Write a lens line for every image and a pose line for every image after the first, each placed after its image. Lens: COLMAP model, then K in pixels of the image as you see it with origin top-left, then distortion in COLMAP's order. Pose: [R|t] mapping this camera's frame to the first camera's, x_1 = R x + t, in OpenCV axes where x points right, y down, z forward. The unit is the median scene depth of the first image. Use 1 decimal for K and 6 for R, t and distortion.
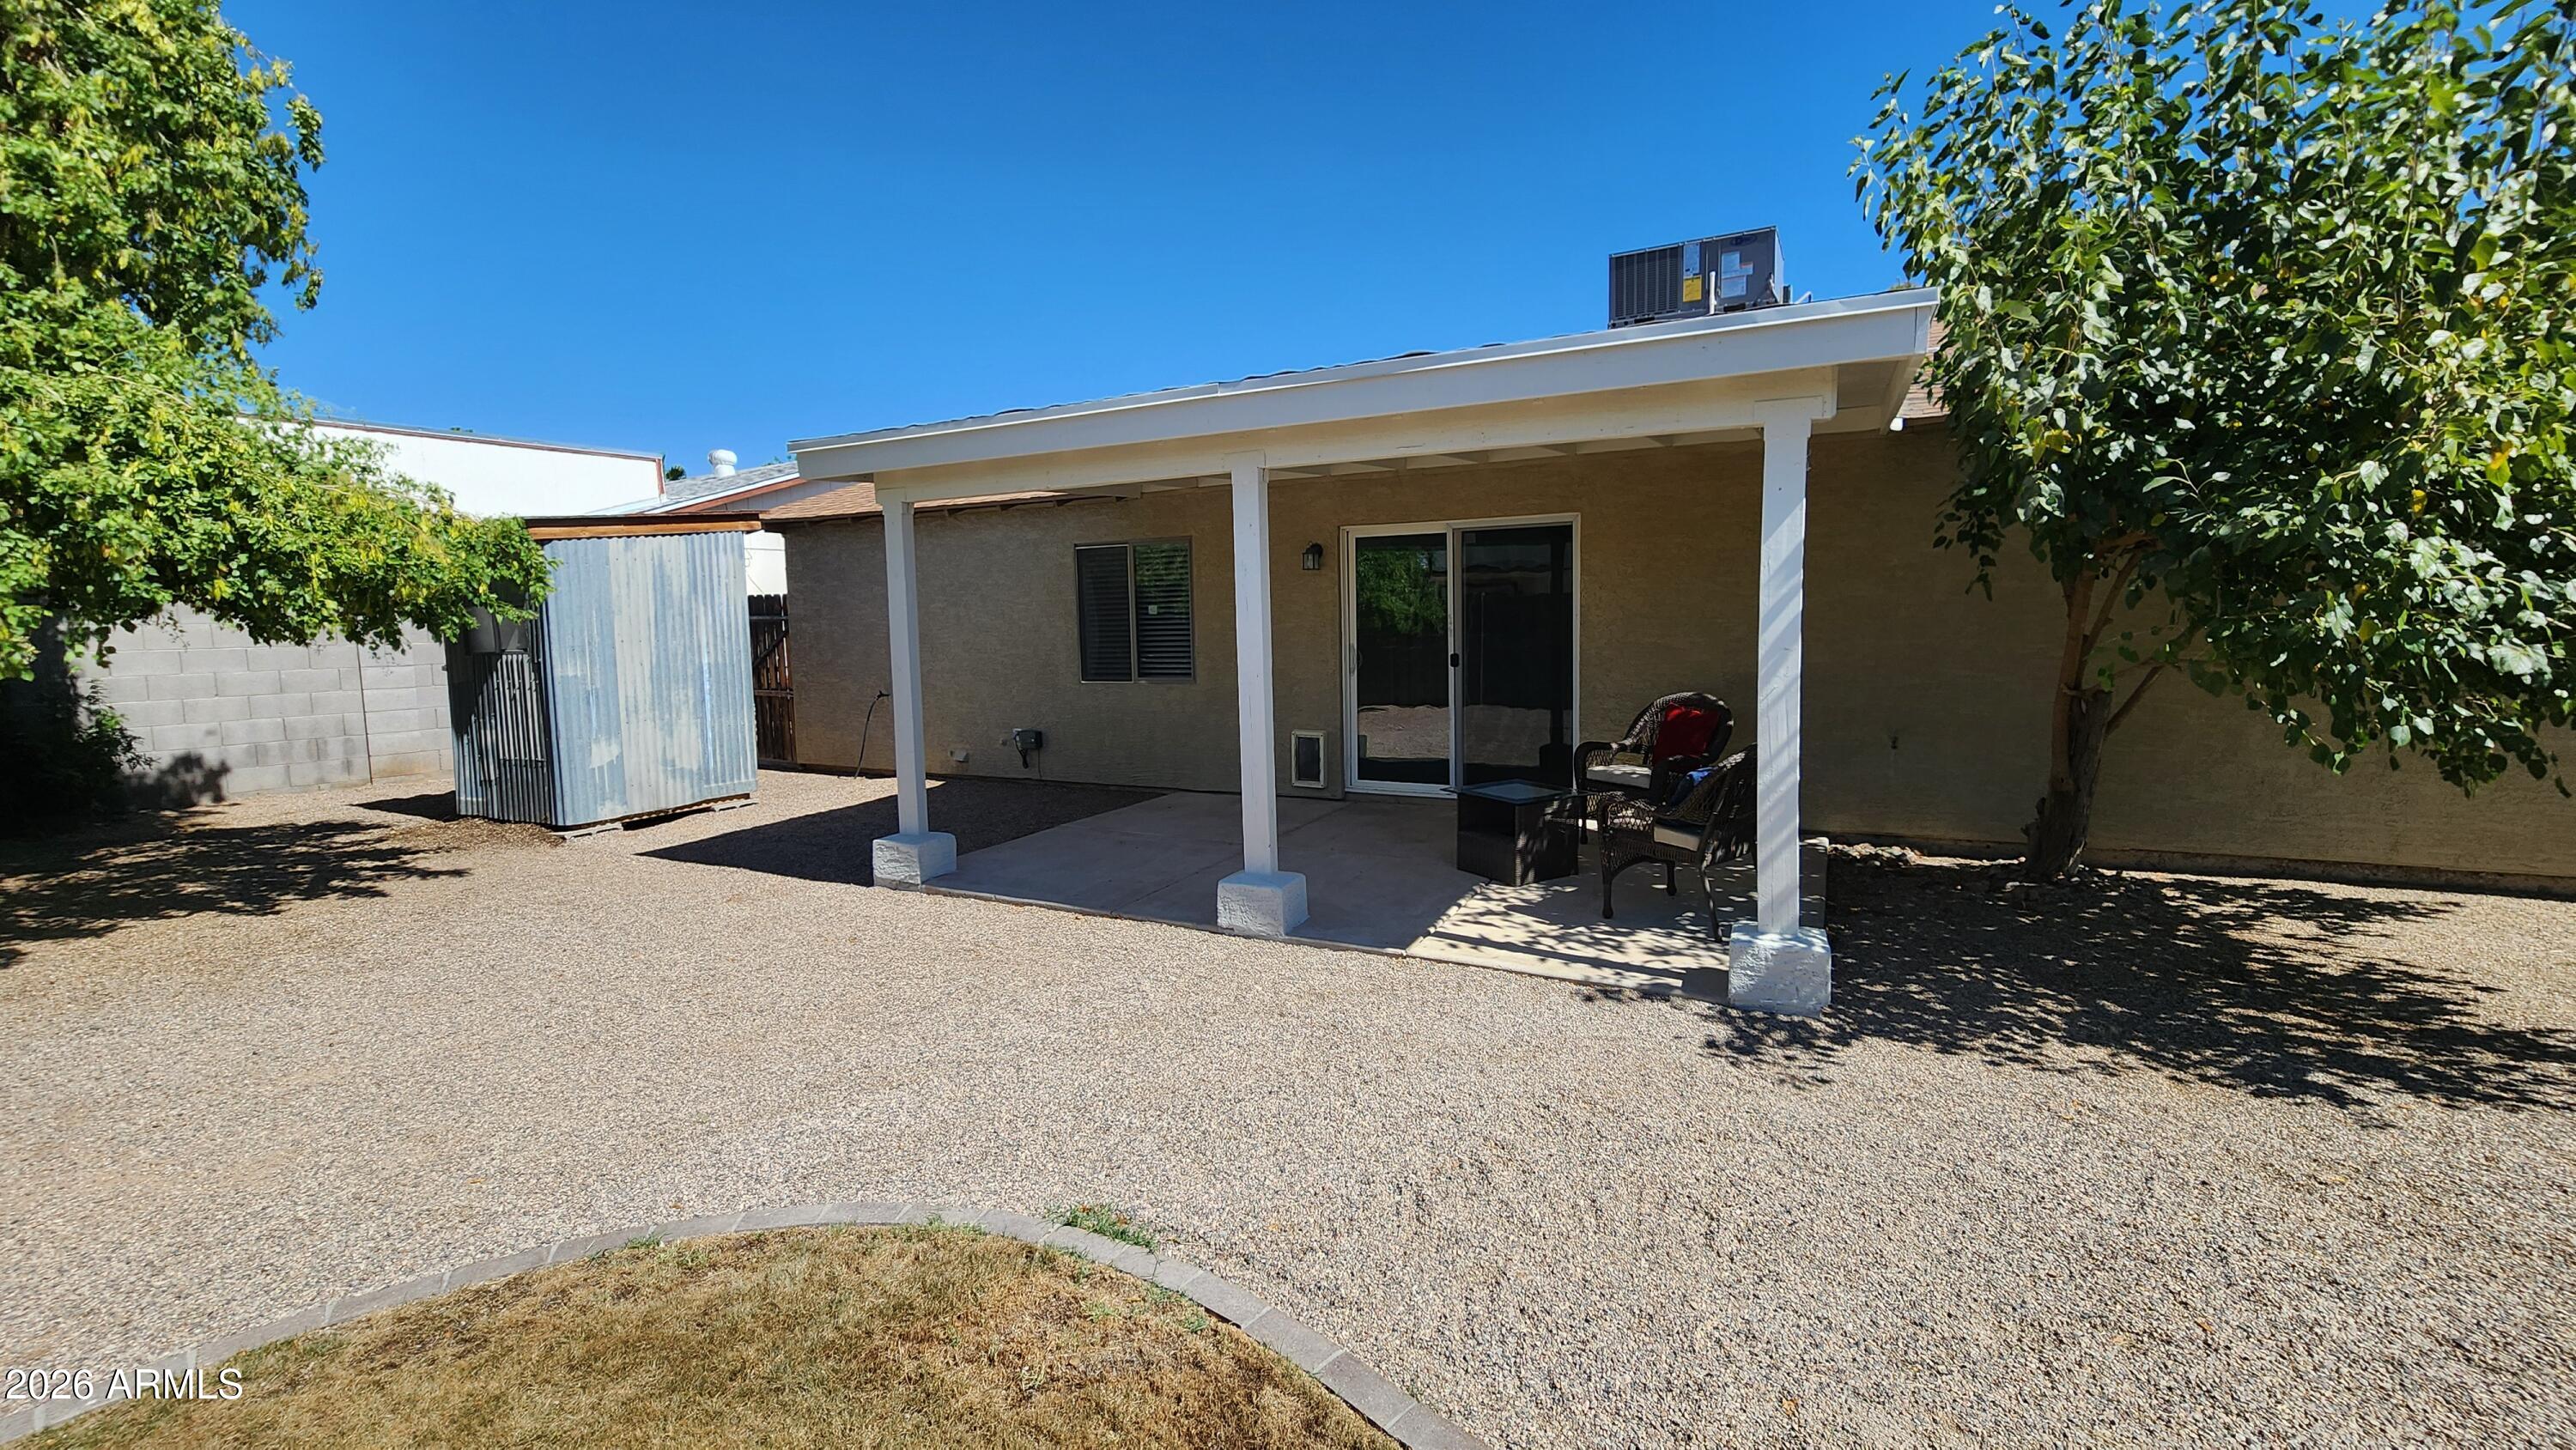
lens RADIAL K [[1055.3, 0, 1302.7], [0, 1055.3, 718.3], [0, 0, 1]] dist [0.000755, 0.000145]
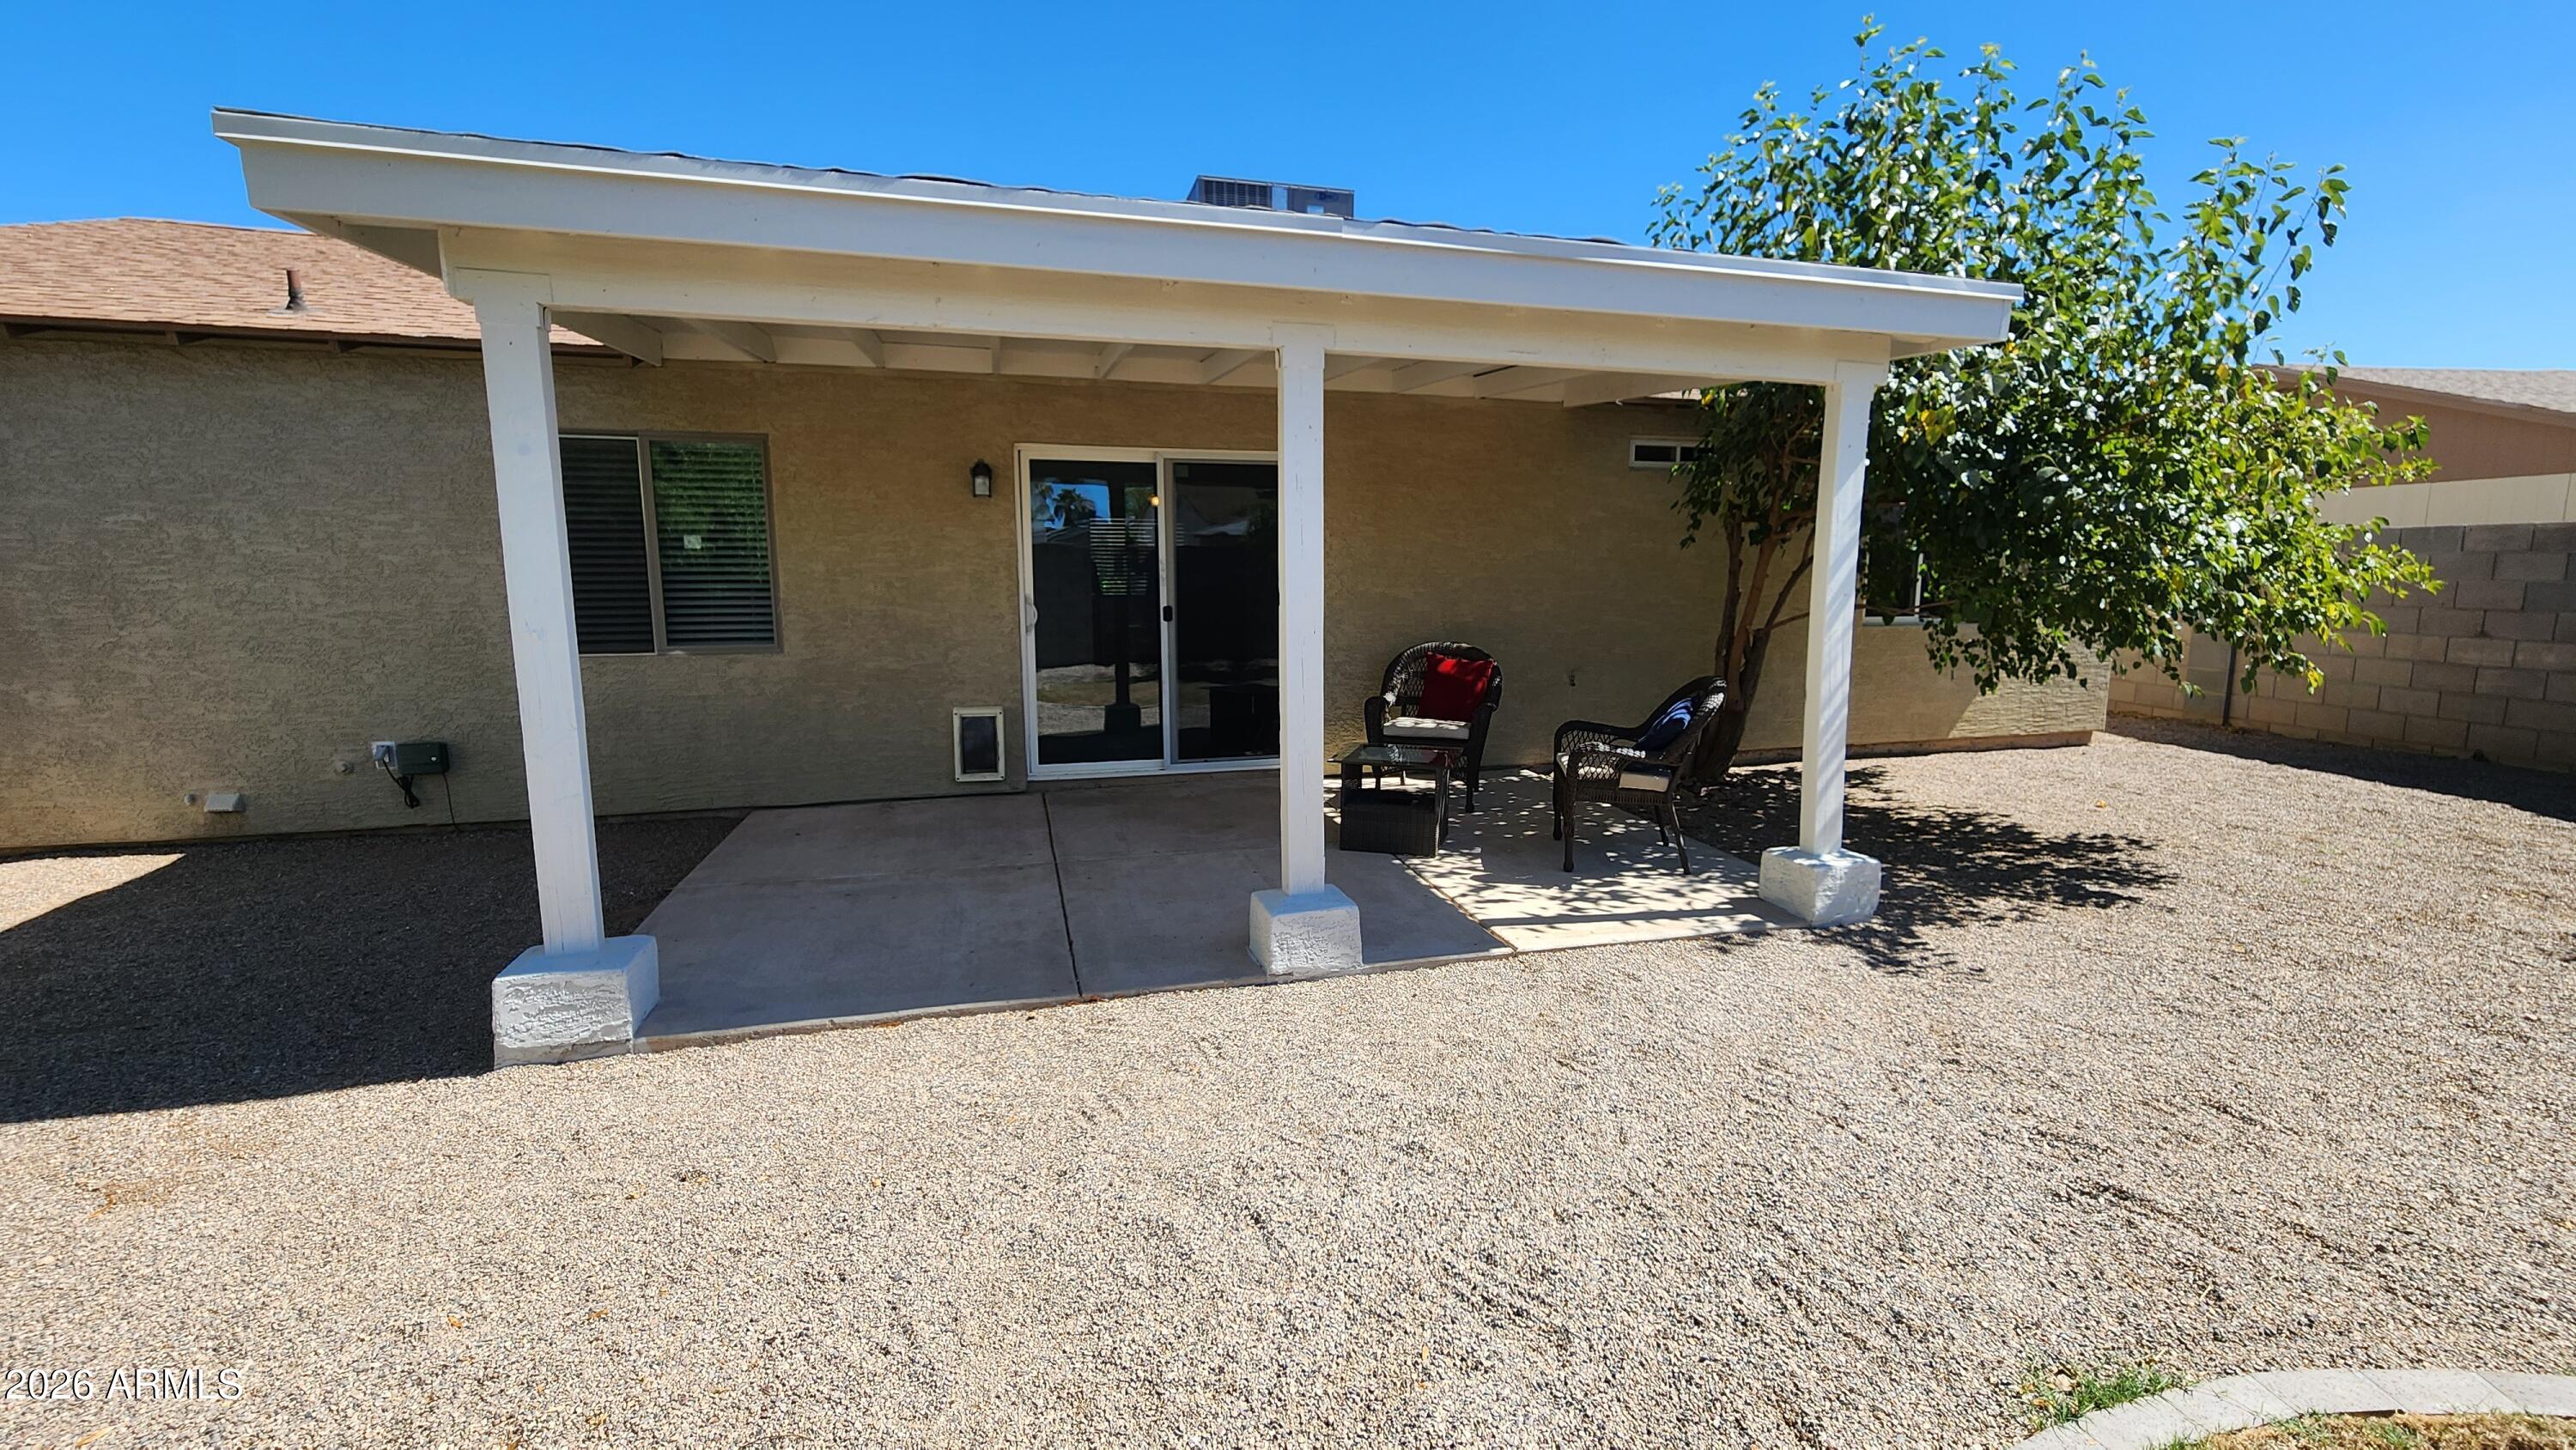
lens RADIAL K [[1055.3, 0, 1302.7], [0, 1055.3, 718.3], [0, 0, 1]] dist [0.000755, 0.000145]
pose [[0.734626, -0.075013, 0.674313, -0.570474], [0.048702, 0.997136, 0.057866, -0.023162], [-0.676722, -0.009669, 0.736175, 0.465512]]
